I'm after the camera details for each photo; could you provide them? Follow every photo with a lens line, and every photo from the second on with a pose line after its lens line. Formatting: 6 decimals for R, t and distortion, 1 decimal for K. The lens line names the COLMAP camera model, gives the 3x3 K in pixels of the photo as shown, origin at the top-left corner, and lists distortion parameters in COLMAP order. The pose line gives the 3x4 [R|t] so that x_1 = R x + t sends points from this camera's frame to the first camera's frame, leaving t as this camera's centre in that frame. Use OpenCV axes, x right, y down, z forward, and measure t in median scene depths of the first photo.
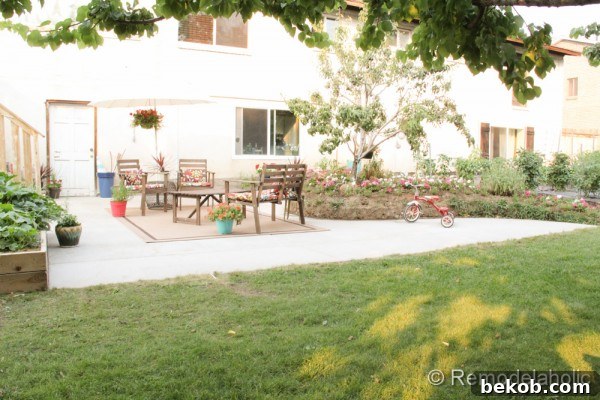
lens RADIAL K [[533.7, 0, 309.3], [0, 533.7, 189.2], [0, 0, 1]] dist [-0.185727, 0.190206]
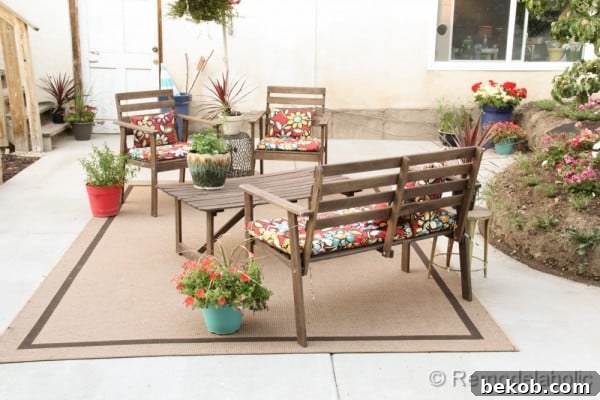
lens RADIAL K [[760.7, 0, 306.2], [0, 760.7, 191.6], [0, 0, 1]] dist [-0.011660, 0.605984]
pose [[0.892340, 0.108304, -0.438178, 0.101034], [-0.030746, 0.983116, 0.180384, -0.091170], [0.450316, -0.147492, 0.880603, 0.404401]]
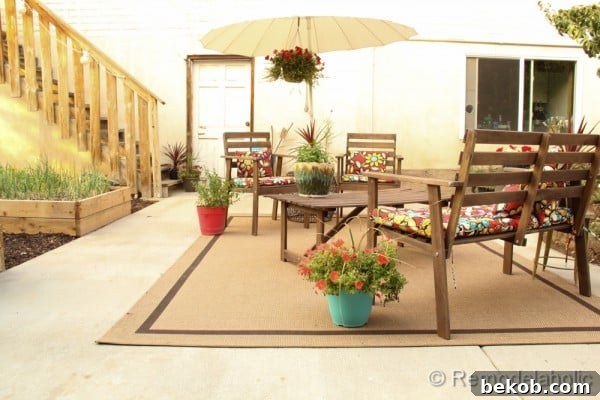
lens RADIAL K [[503.8, 0, 300.0], [0, 503.8, 200.0], [0, 0, 1]] dist [-0.191475, 0.163228]
pose [[0.866611, 0.051348, -0.496336, -0.018214], [-0.029600, 0.998230, 0.051589, -0.011739], [0.498106, -0.030016, 0.866596, 0.516653]]
